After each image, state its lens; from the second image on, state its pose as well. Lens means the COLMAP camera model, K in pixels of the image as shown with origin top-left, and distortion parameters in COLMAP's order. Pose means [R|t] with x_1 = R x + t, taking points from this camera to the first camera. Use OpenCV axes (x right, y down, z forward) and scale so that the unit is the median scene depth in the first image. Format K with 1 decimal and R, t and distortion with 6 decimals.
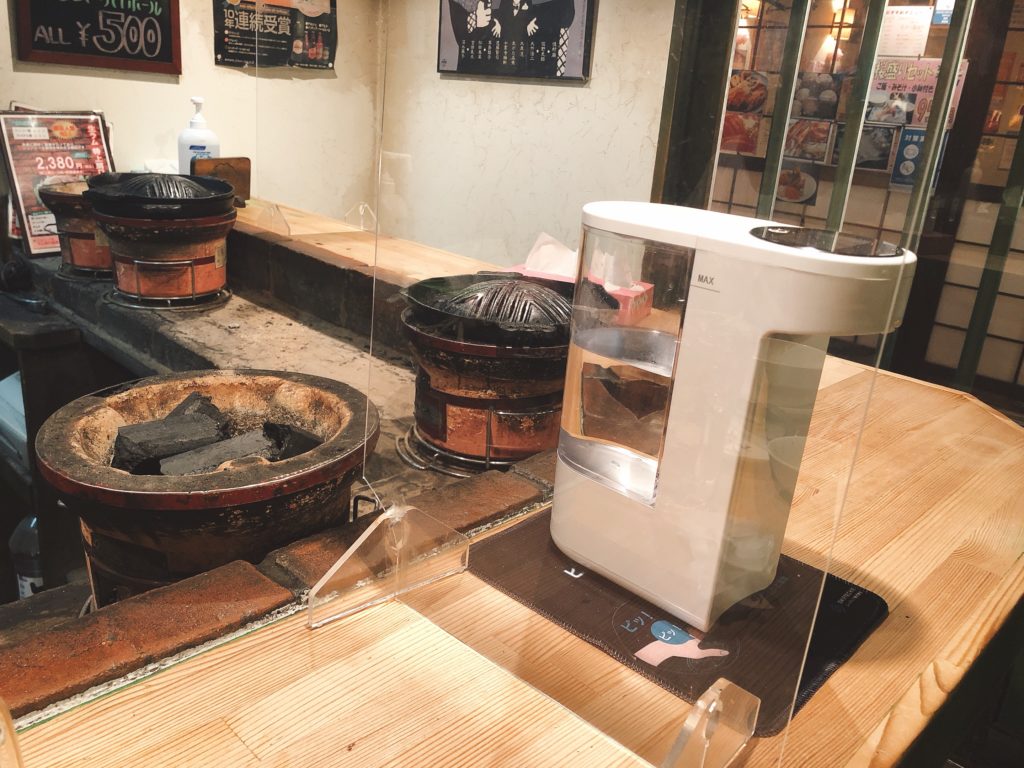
lens RADIAL K [[845.7, 0, 508.0], [0, 845.7, 386.7], [0, 0, 1]] dist [0.007148, -0.003120]
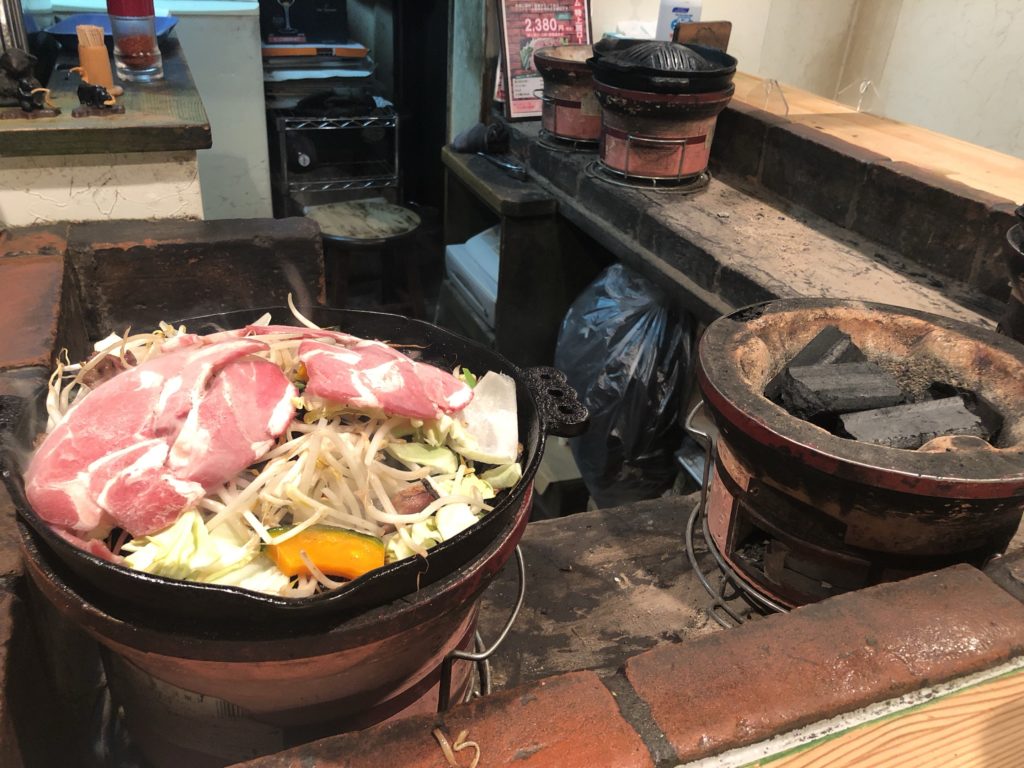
lens RADIAL K [[845.7, 0, 508.0], [0, 845.7, 386.7], [0, 0, 1]] dist [0.007148, -0.003120]
pose [[0.915375, 0.174987, -0.362586, -0.161822], [-0.116629, 0.977242, 0.177187, -0.023096], [0.385340, -0.119905, 0.914951, 0.022779]]
